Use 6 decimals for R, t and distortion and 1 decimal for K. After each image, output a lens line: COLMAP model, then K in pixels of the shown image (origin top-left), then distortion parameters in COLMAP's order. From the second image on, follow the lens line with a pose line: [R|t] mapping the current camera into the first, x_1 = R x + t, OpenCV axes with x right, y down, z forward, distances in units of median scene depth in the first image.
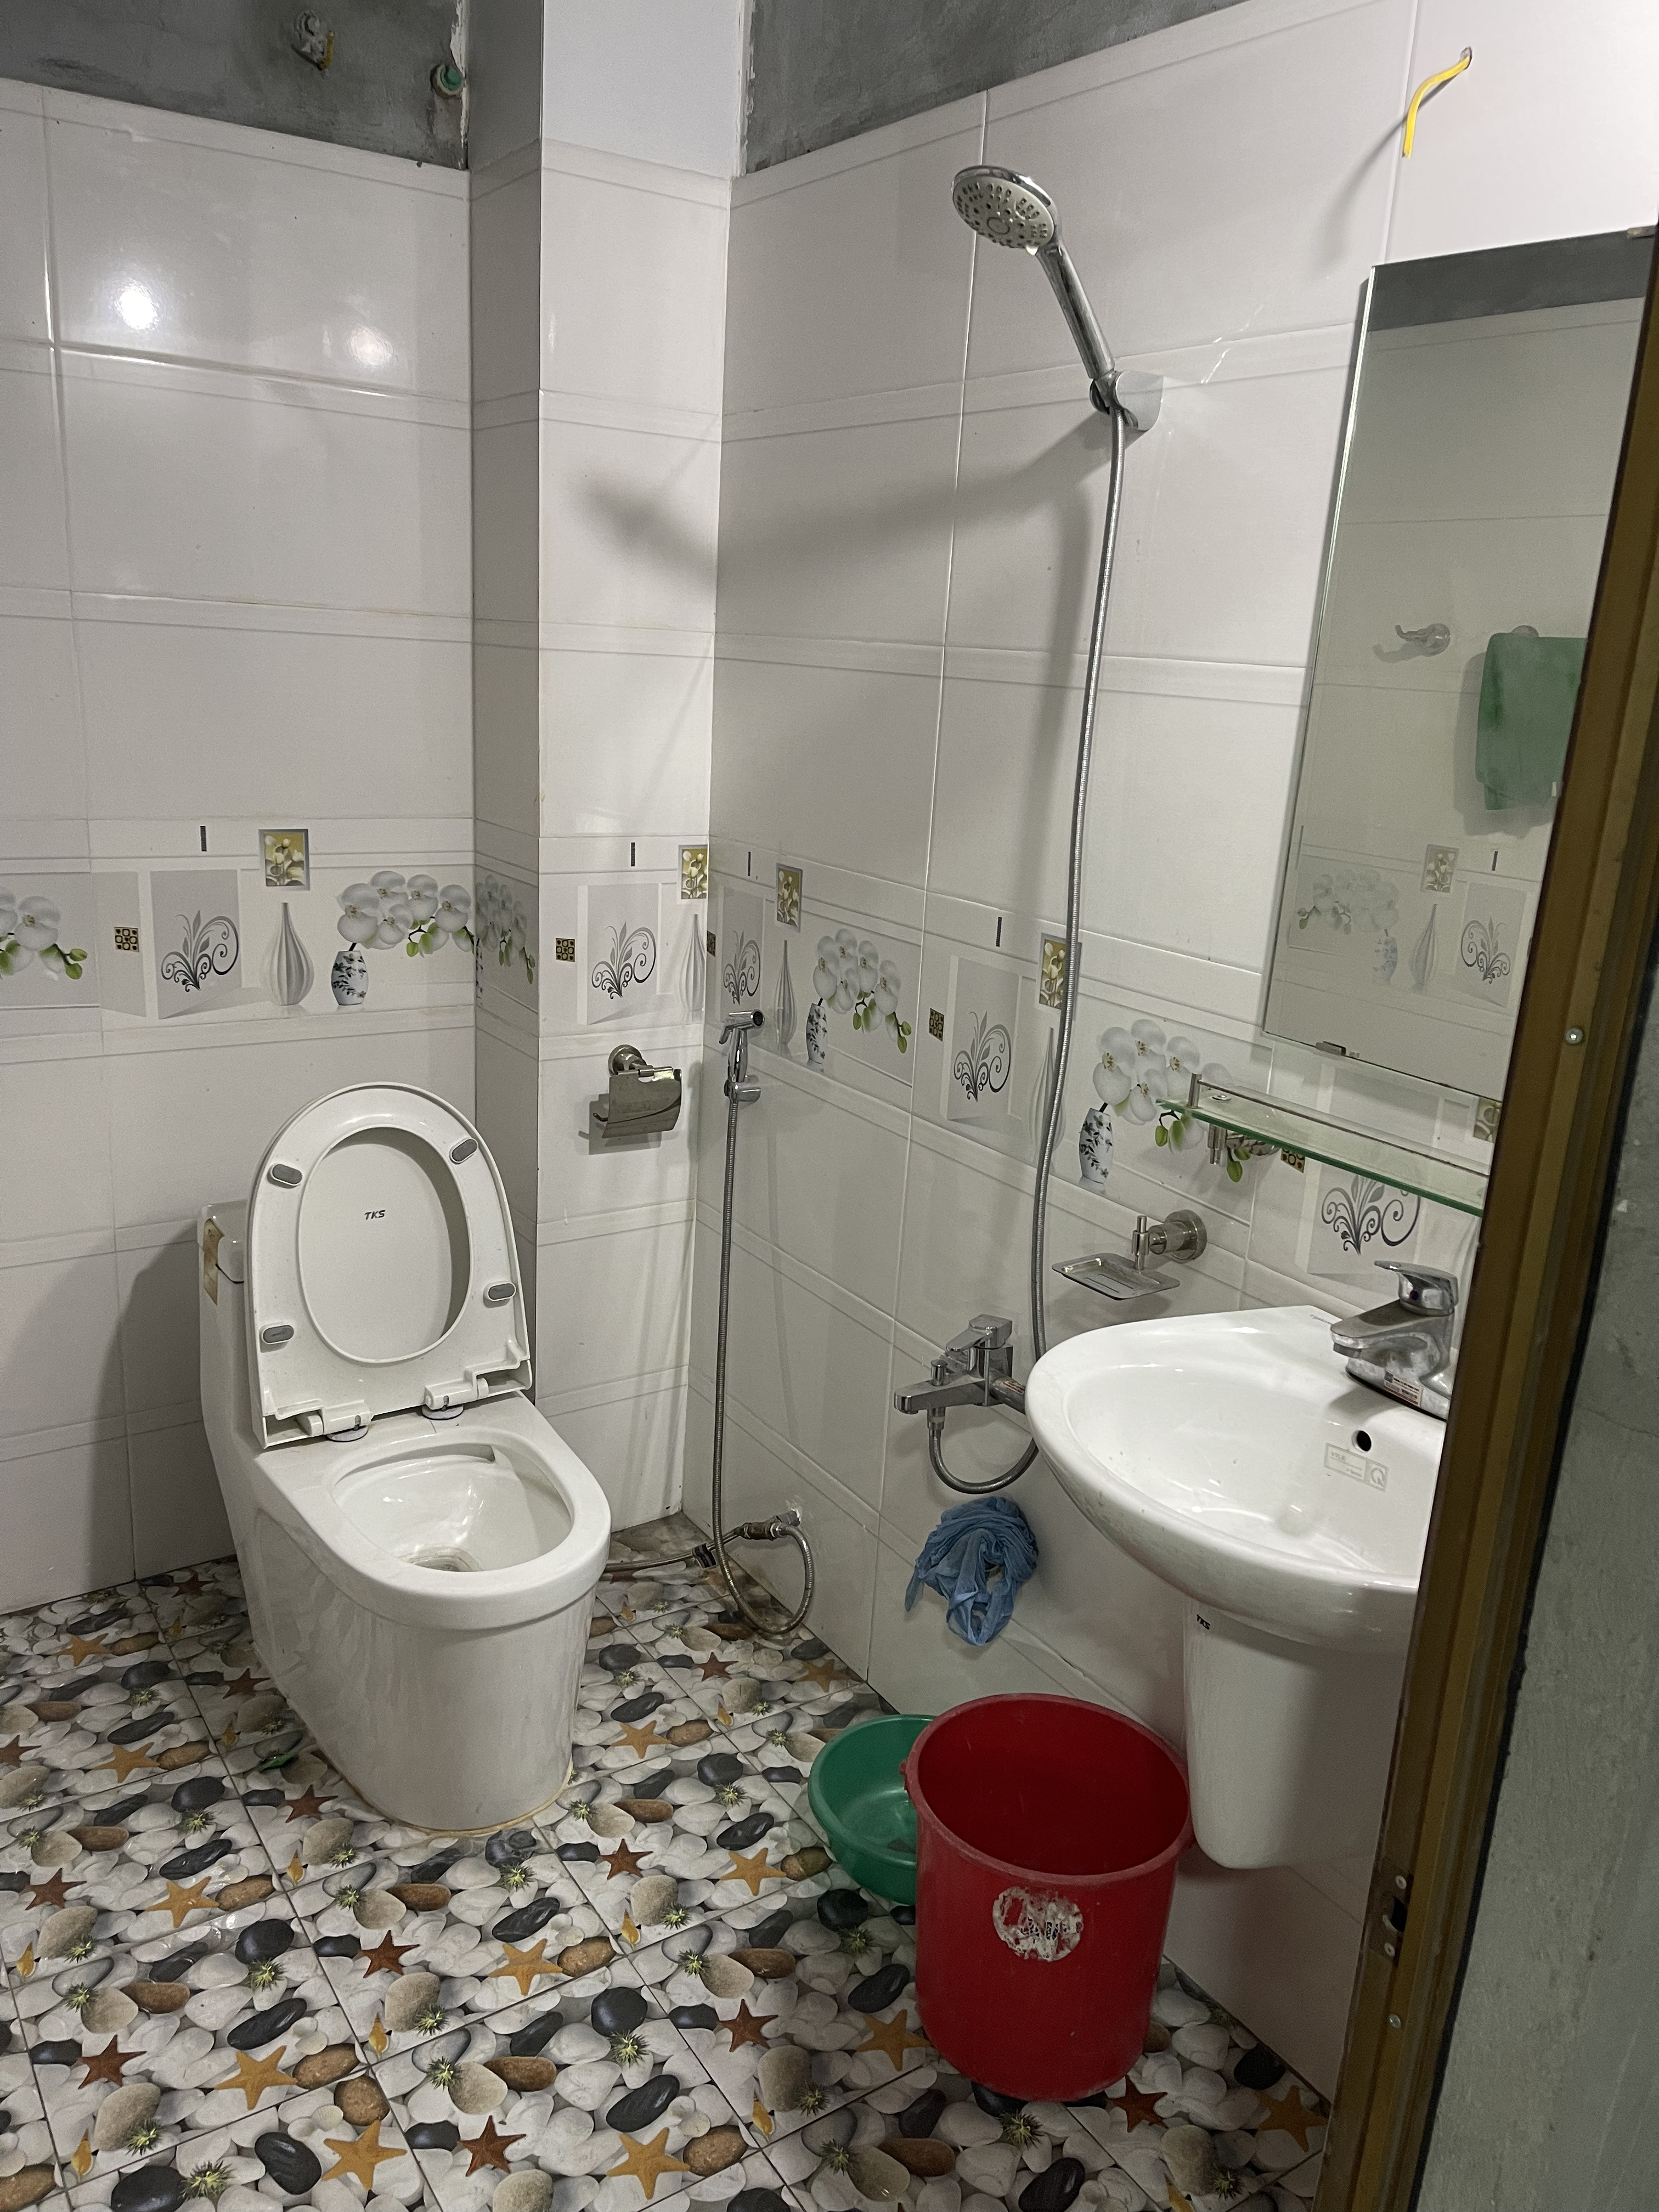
lens RADIAL K [[1631.7, 0, 822.9], [0, 1631.7, 1108.7], [0, 0, 1]] dist [0.005688, 0.002964]
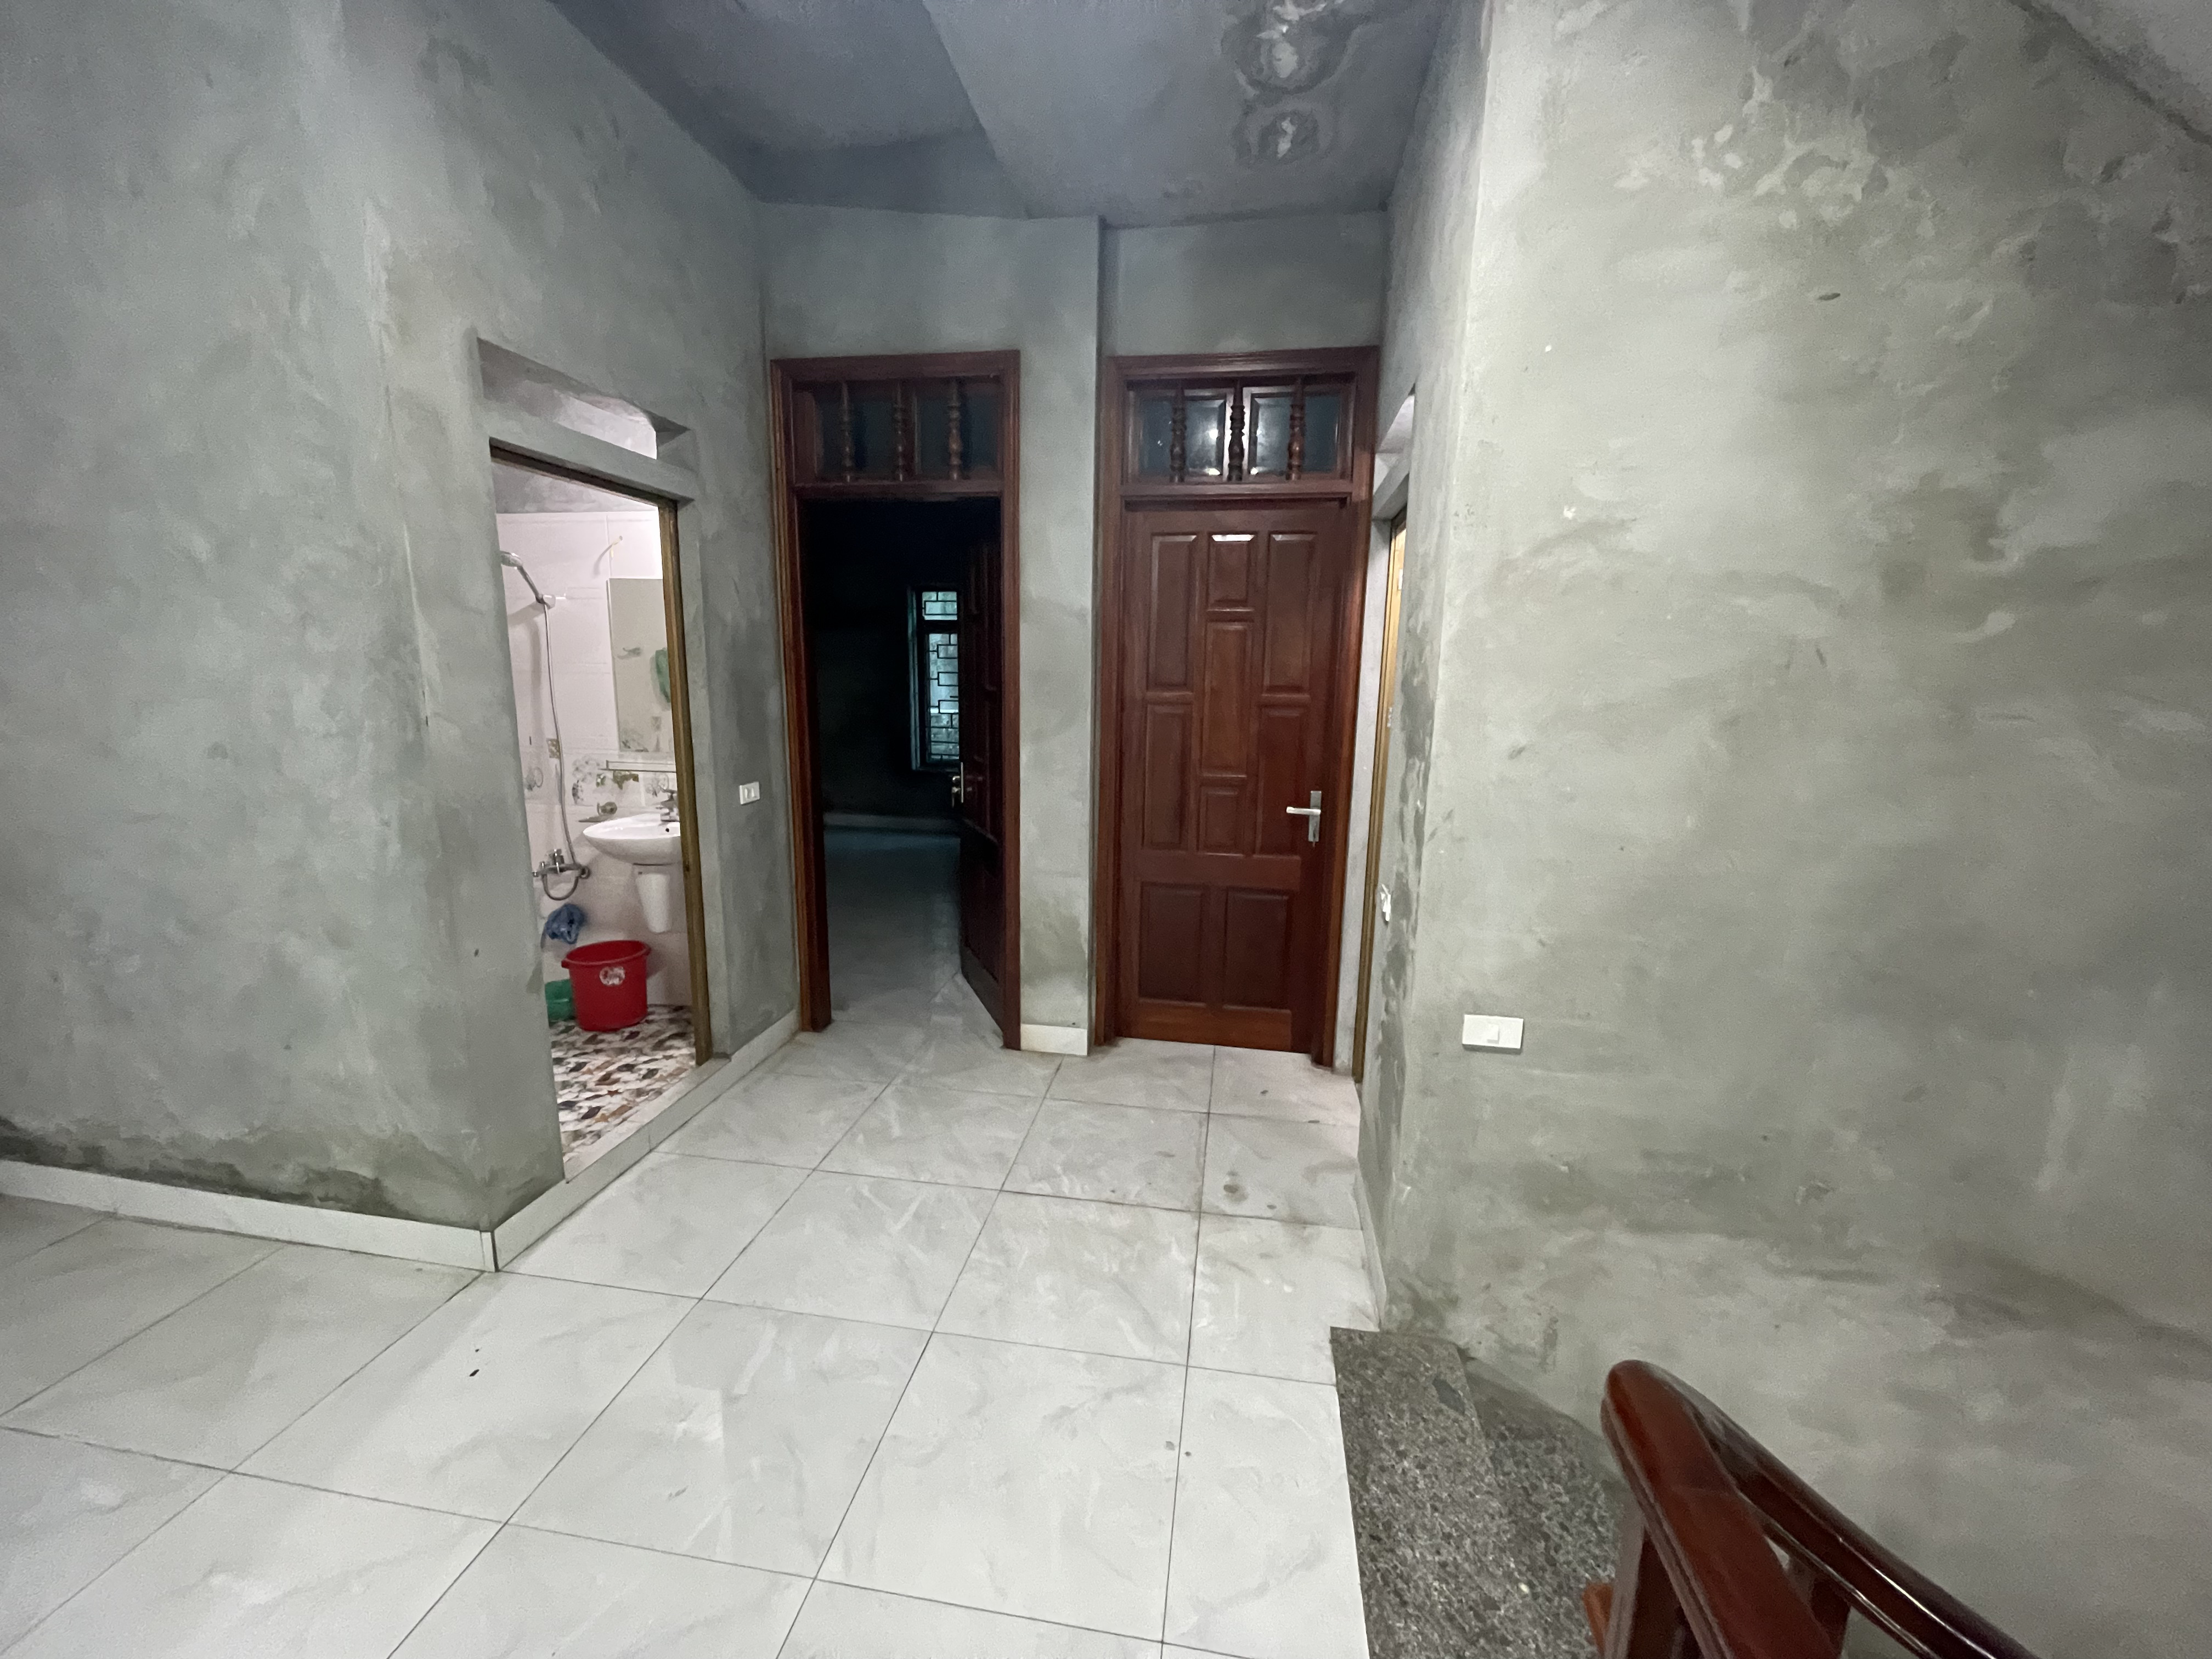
lens RADIAL K [[892.5, 0, 1103.5], [0, 892.5, 837.4], [0, 0, 1]] dist [0.000767, 0.000037]
pose [[0.689430, -0.181178, 0.701328, -0.491304], [0.212665, 0.976173, 0.043123, 0.314545], [-0.692430, 0.119417, 0.711533, -1.373209]]
